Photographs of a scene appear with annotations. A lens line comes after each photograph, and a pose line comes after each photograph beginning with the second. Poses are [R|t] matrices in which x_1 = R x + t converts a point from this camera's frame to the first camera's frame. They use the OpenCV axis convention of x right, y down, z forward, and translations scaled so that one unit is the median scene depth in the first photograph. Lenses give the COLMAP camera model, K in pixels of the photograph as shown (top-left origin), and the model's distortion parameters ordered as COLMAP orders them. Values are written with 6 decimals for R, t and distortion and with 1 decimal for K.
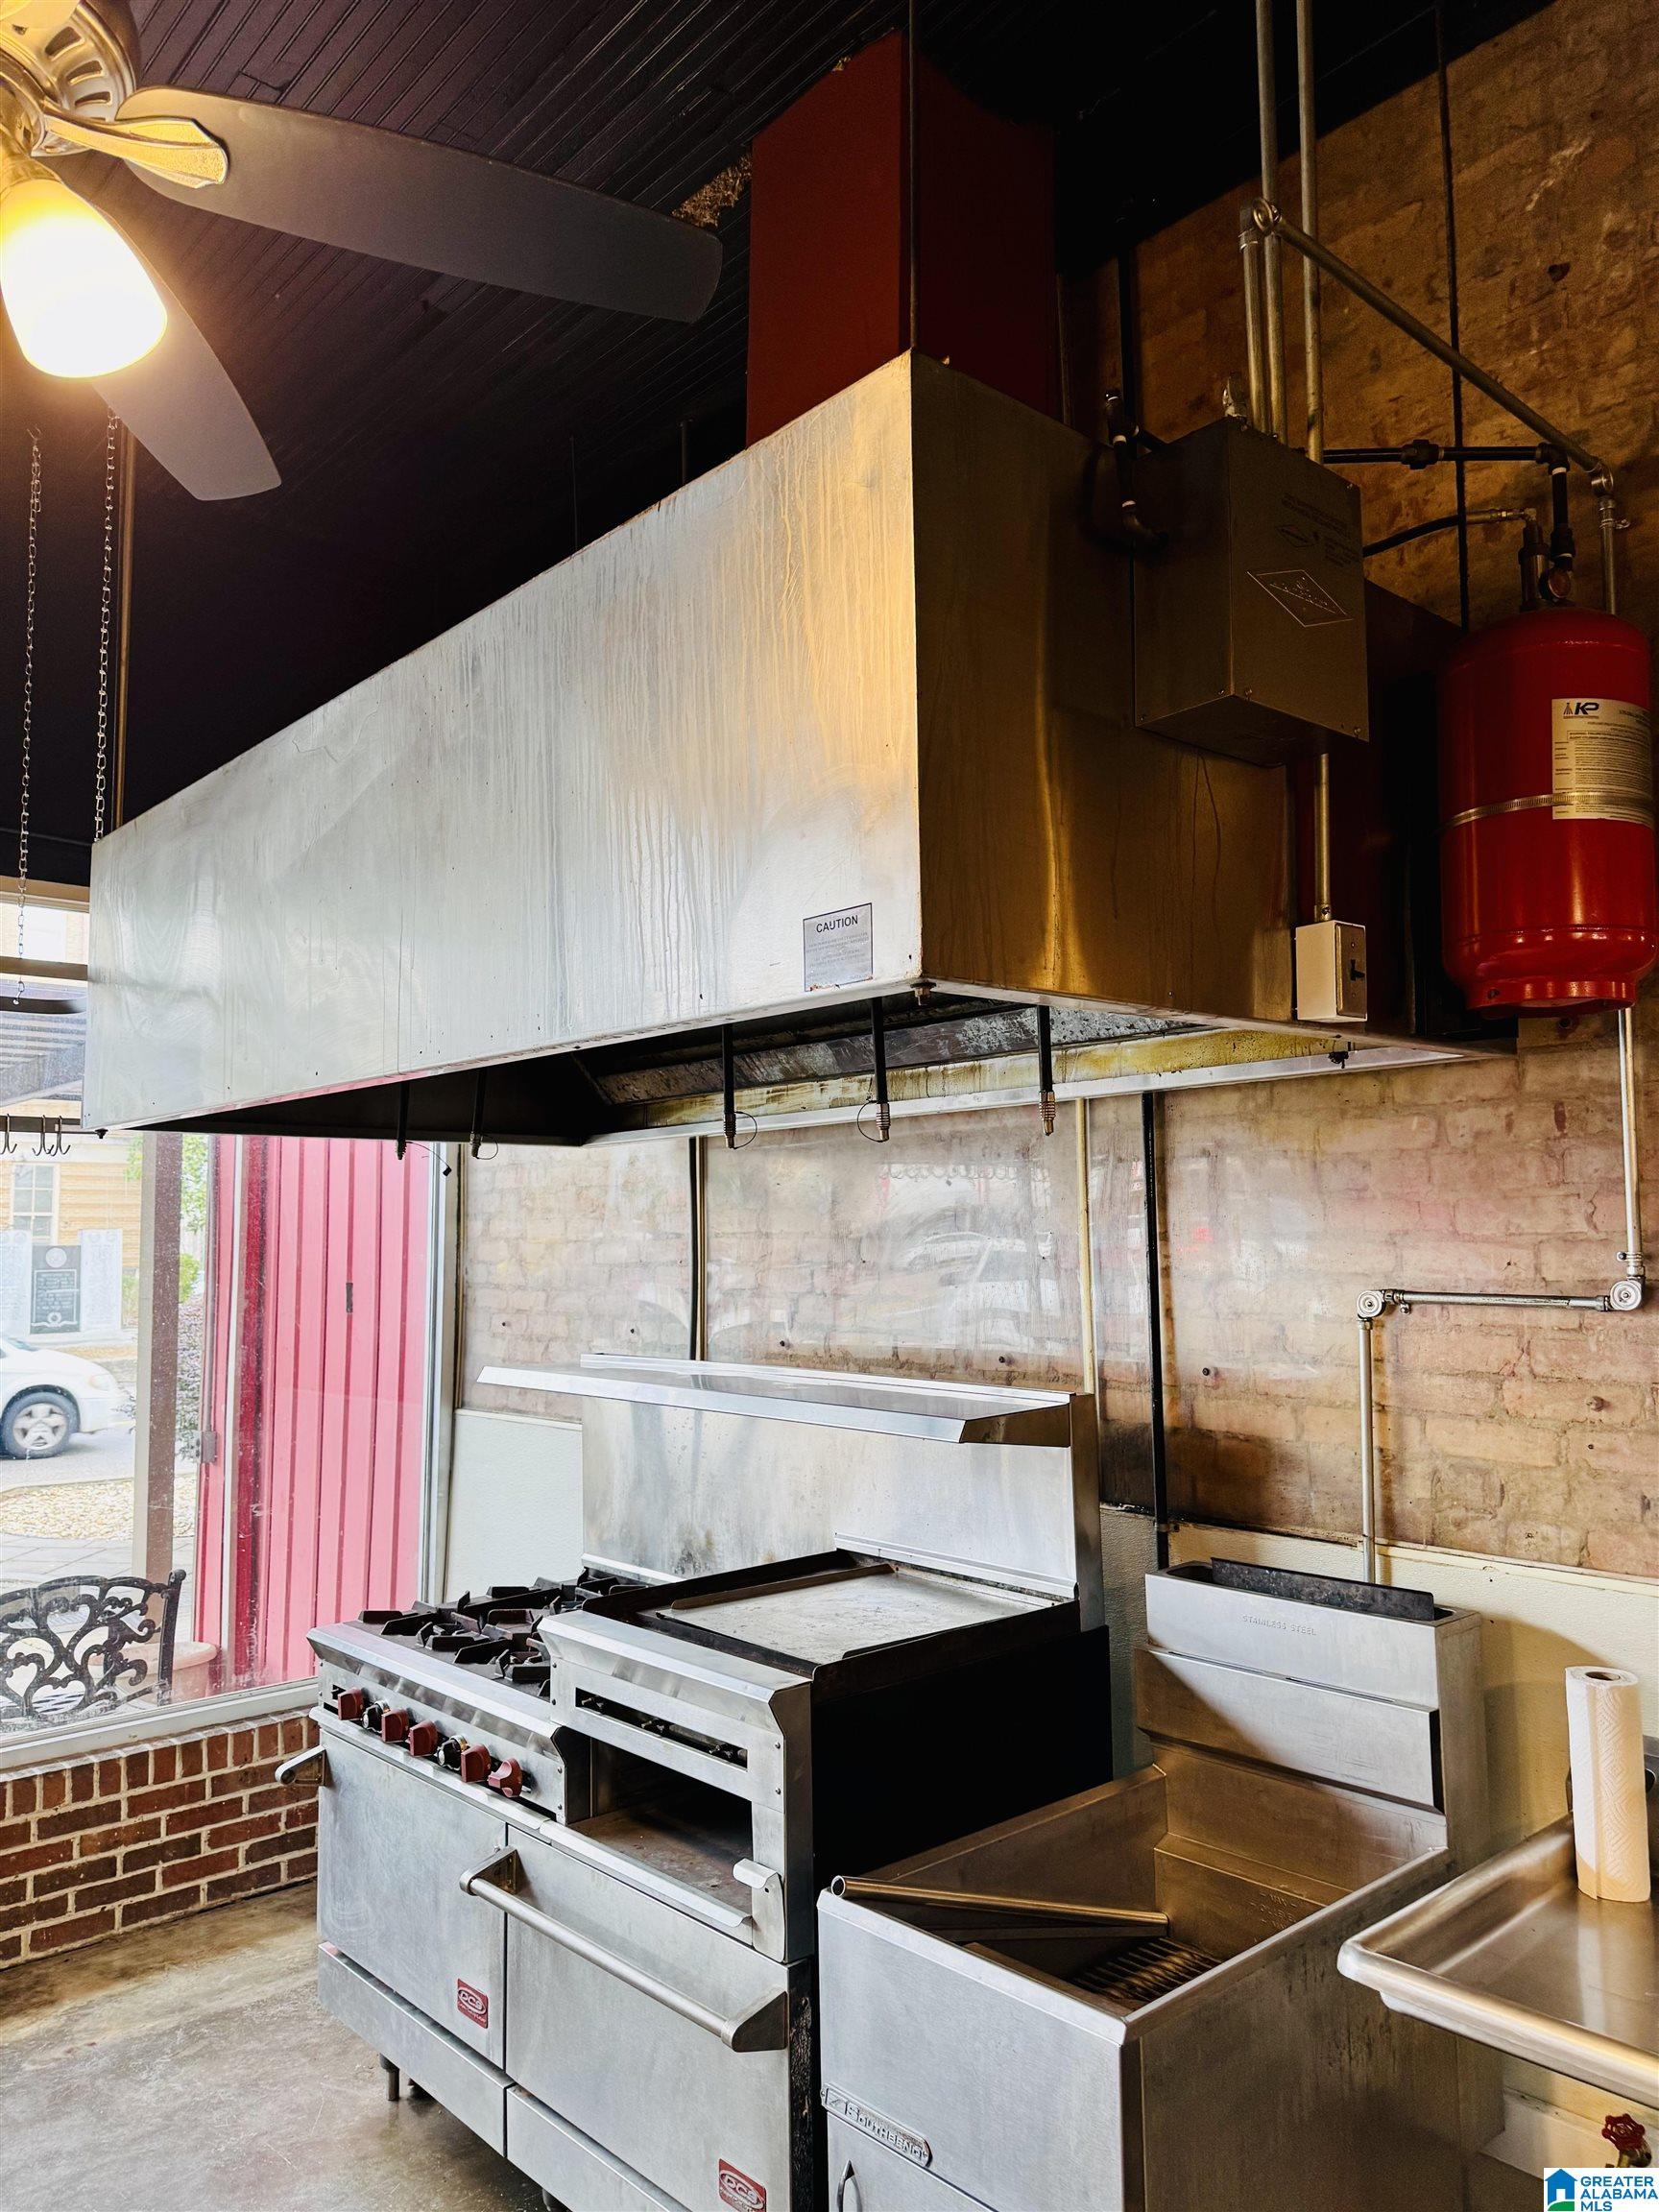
lens RADIAL K [[1567.9, 0, 825.8], [0, 1567.9, 1097.3], [0, 0, 1]] dist [0.056245, -0.071409]
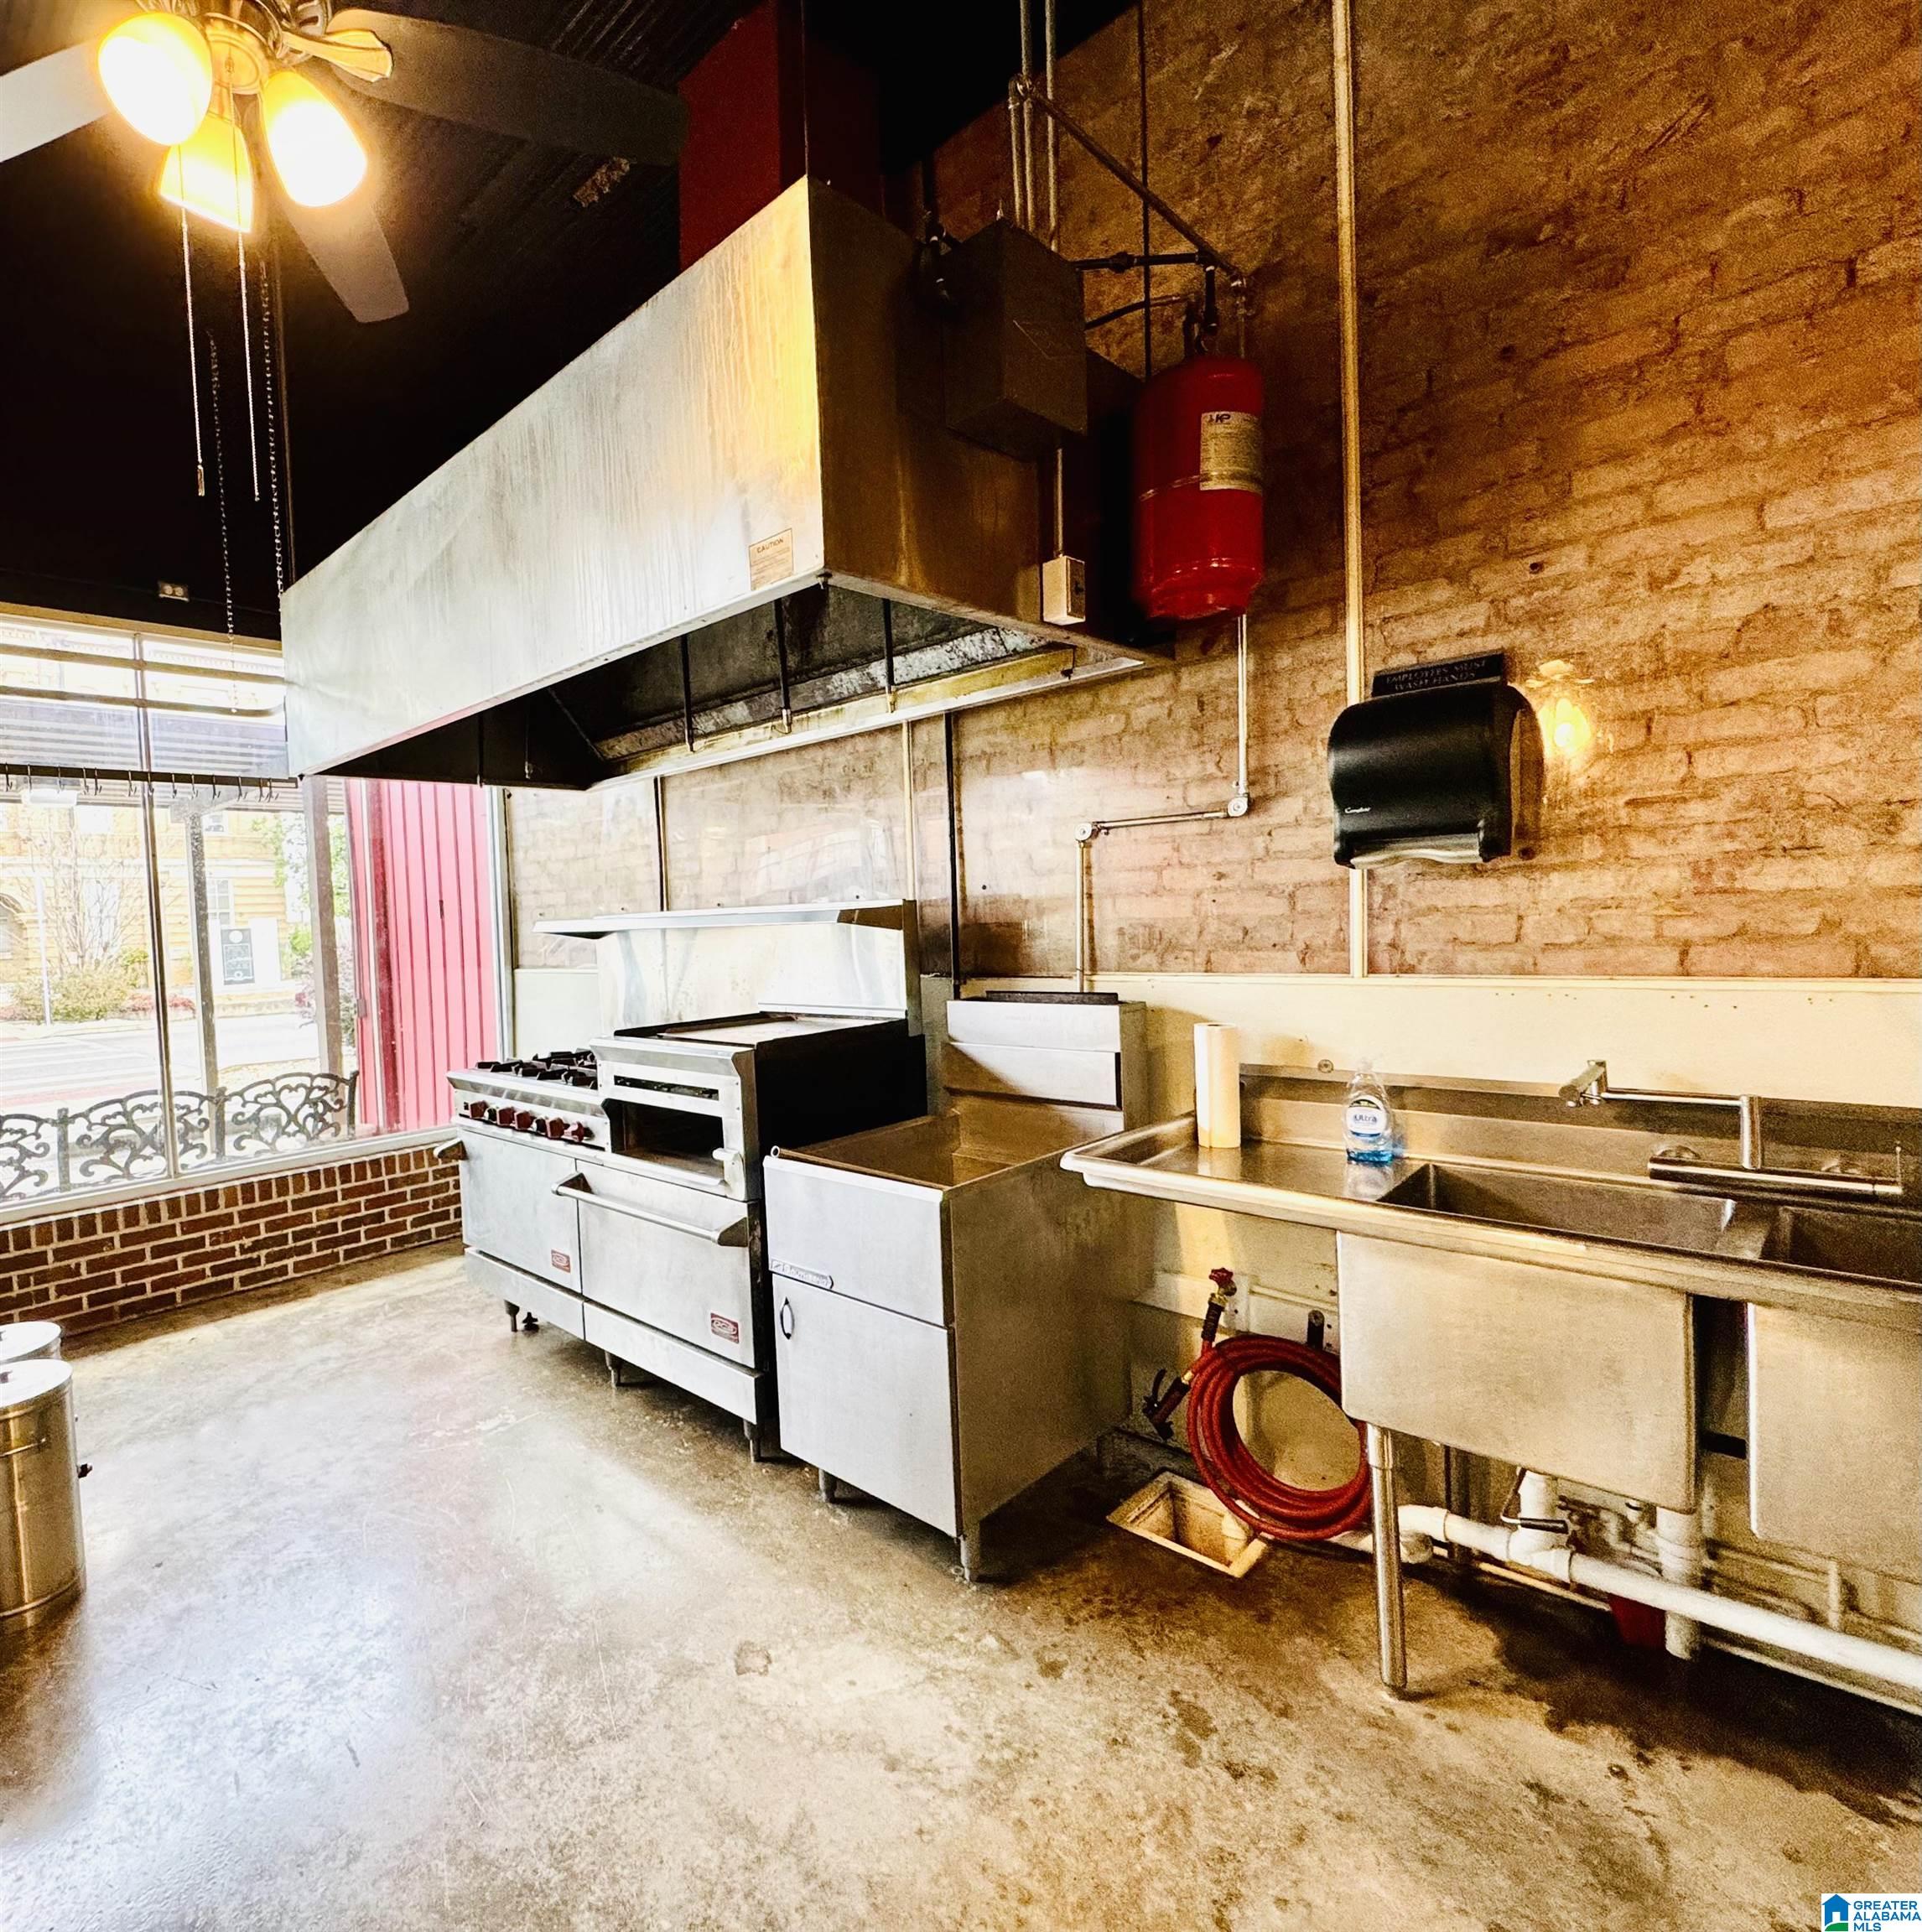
lens RADIAL K [[1035.0, 0, 700.7], [0, 1035.0, 964.1], [0, 0, 1]] dist [-0.003463, -0.000222]
pose [[0.999217, -0.032641, -0.022362, -0.035016], [0.035275, 0.990915, 0.129779, 0.113315], [0.017923, -0.130466, 0.991291, -0.095809]]
